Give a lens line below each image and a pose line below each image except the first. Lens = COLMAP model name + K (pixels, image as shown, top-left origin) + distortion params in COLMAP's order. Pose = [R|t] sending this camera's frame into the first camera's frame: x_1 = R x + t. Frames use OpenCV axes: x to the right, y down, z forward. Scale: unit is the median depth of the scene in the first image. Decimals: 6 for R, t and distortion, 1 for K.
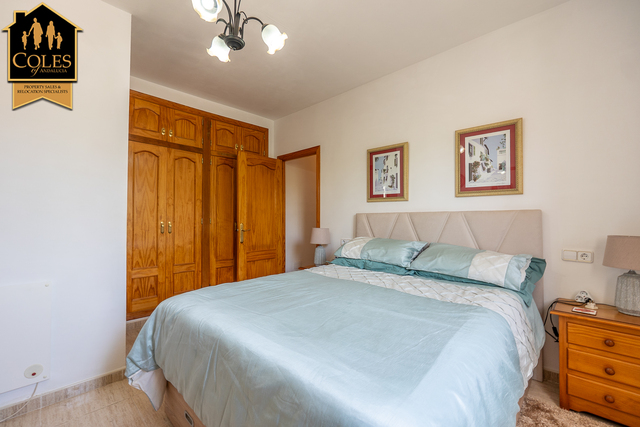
lens RADIAL K [[269.1, 0, 321.6], [0, 269.1, 220.7], [0, 0, 1]] dist [-0.000590, 0.000362]
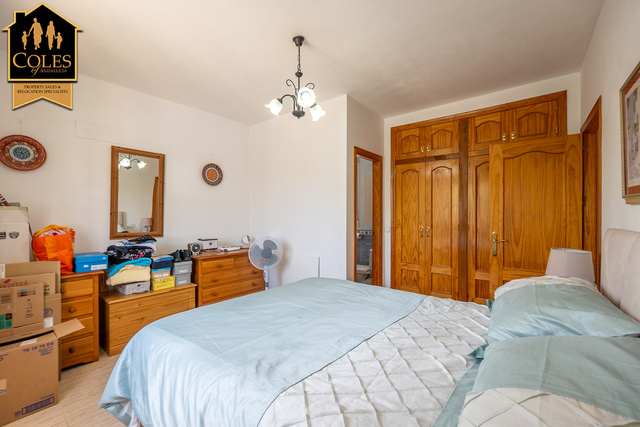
lens RADIAL K [[269.1, 0, 321.6], [0, 269.1, 220.7], [0, 0, 1]] dist [-0.000590, 0.000362]
pose [[0.113636, 0.020502, -0.993311, 0.494014], [-0.007102, 0.999778, 0.019823, -0.038885], [0.993497, 0.004802, 0.113756, 0.408942]]
